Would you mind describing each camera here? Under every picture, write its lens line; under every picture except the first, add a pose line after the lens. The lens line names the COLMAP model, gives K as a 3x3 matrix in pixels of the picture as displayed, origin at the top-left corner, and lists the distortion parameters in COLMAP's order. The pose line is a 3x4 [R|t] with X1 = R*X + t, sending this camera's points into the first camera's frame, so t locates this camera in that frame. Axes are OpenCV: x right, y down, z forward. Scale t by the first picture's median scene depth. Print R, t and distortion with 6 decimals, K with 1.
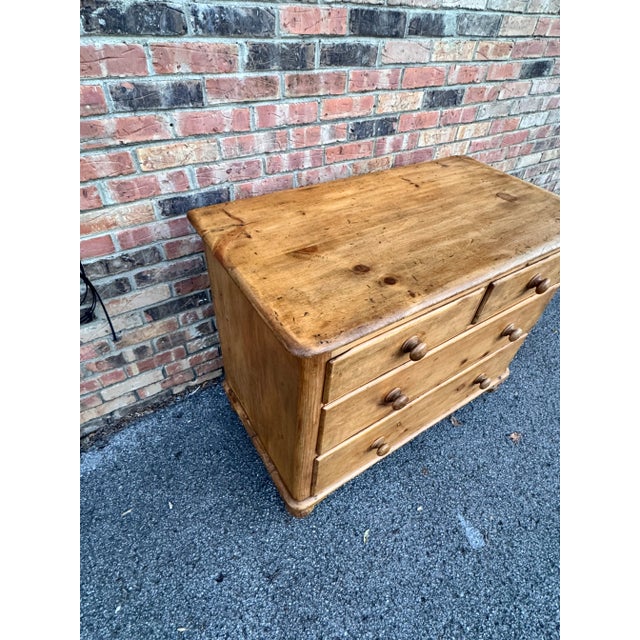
lens RADIAL K [[364.8, 0, 320.3], [0, 364.8, 316.3], [0, 0, 1]] dist [-0.002417, -0.000898]
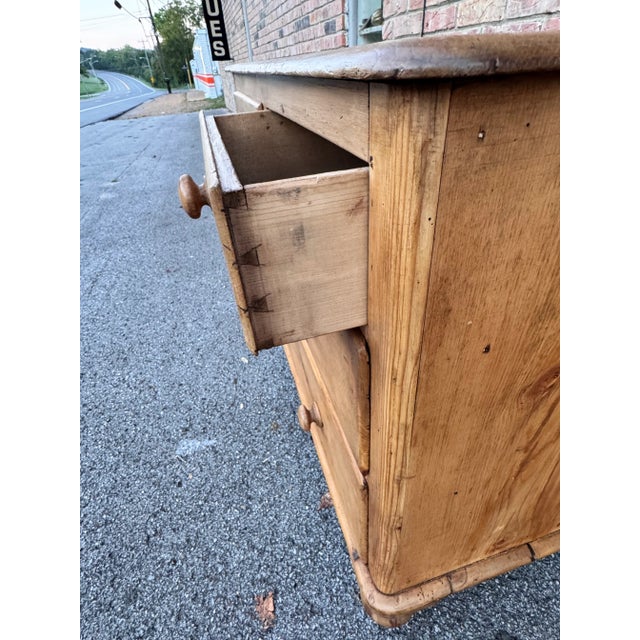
lens RADIAL K [[364.8, 0, 319.2], [0, 364.8, 316.8], [0, 0, 1]] dist [-0.002417, -0.000898]
pose [[-0.297279, 0.516897, -0.802772, 0.900519], [-0.607026, 0.546664, 0.576783, -0.248882], [0.736984, 0.658769, 0.151258, 0.939197]]
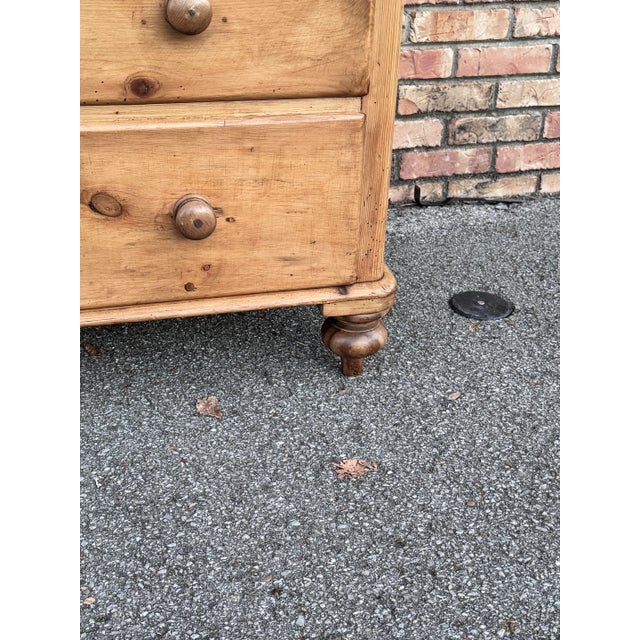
lens RADIAL K [[894.3, 0, 323.1], [0, 894.3, 325.7], [0, 0, 1]] dist [0.116132, 0.000000]
pose [[0.950424, 0.121740, -0.286135, 0.928890], [-0.188363, 0.957538, -0.218266, 0.500710], [0.247413, 0.261342, 0.932999, 0.284842]]
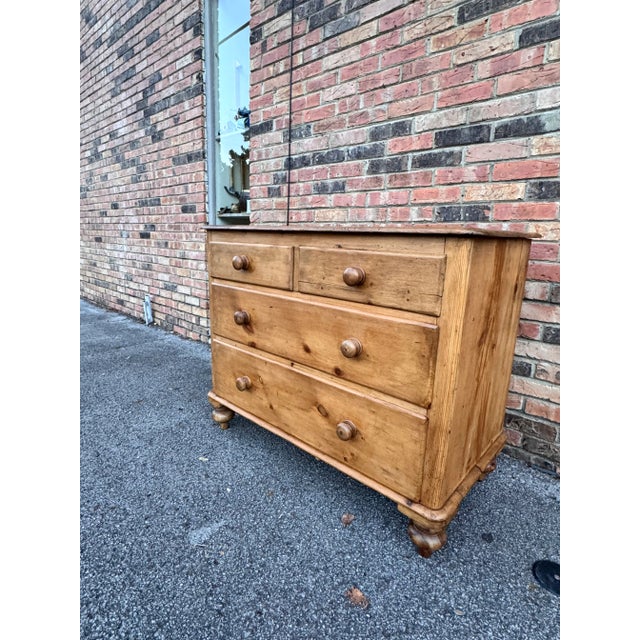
lens RADIAL K [[364.8, 0, 319.6], [0, 364.8, 315.6], [0, 0, 1]] dist [-0.002417, -0.000898]
pose [[0.265171, 0.154226, -0.951787, 1.296747], [-0.662507, 0.746348, -0.063640, 0.090990], [0.700549, 0.647441, 0.300085, 0.631927]]
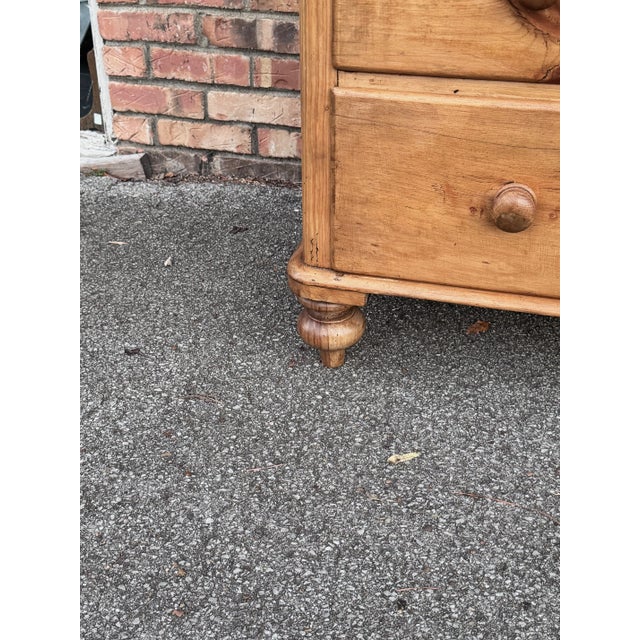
lens RADIAL K [[894.3, 0, 320.2], [0, 894.3, 325.6], [0, 0, 1]] dist [0.116132, 0.000000]
pose [[0.661414, 0.332042, -0.672517, 0.681803], [-0.472640, 0.880745, -0.029986, 0.563893], [0.582360, 0.337692, 0.739474, 0.202063]]
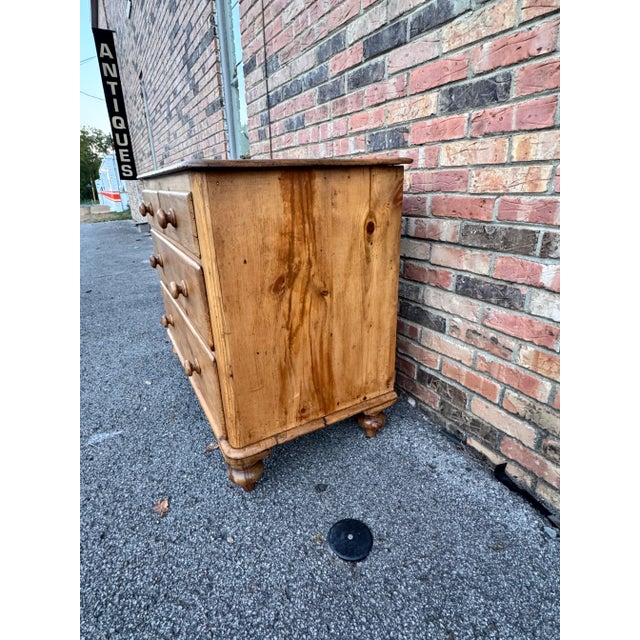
lens RADIAL K [[364.8, 0, 319.6], [0, 364.8, 316.3], [0, 0, 1]] dist [-0.002417, -0.000898]
pose [[-0.058255, 0.290108, -0.955219, 1.360595], [-0.654869, 0.711097, 0.255905, -0.357734], [0.753494, 0.640451, 0.148558, 1.153017]]
